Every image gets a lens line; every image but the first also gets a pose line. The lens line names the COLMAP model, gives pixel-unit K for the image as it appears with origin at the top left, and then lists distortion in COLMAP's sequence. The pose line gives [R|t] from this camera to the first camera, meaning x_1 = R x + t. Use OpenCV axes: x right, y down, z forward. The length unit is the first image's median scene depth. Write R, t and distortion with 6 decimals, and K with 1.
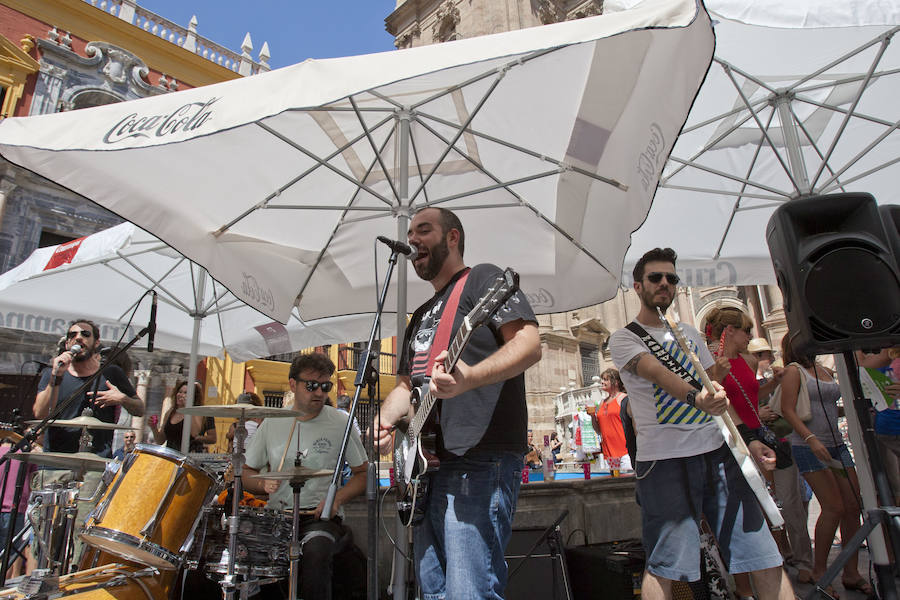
lens RADIAL K [[576.6, 0, 447.4], [0, 576.6, 253.4], [0, 0, 1]] dist [-0.043334, 0.020379]
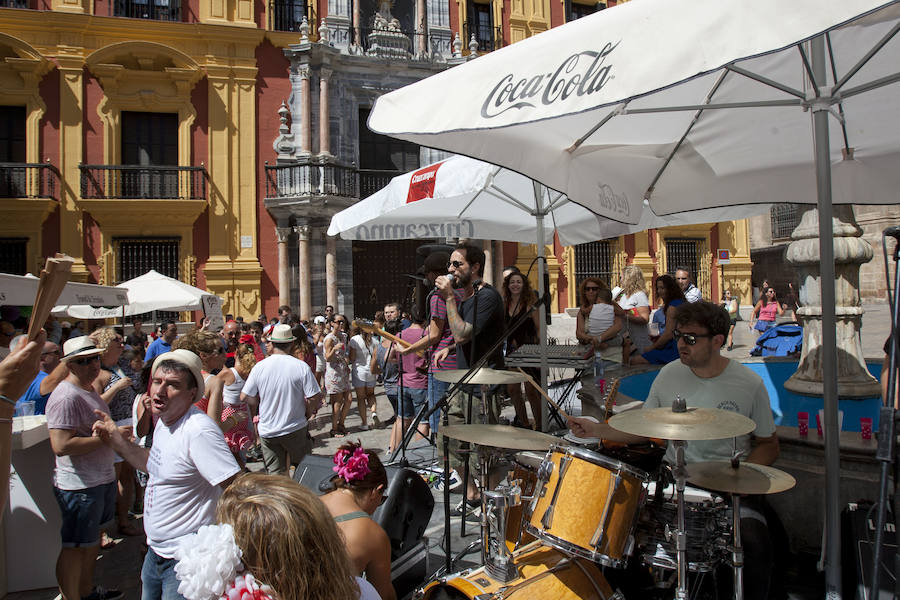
lens RADIAL K [[628.0, 0, 455.9], [0, 628.0, 286.3], [0, 0, 1]] dist [-0.099195, 0.063775]
pose [[0.876804, -0.012344, -0.480690, -0.190548], [0.153979, 0.954237, 0.256362, -0.199701], [0.455528, -0.298795, 0.838580, 0.113283]]
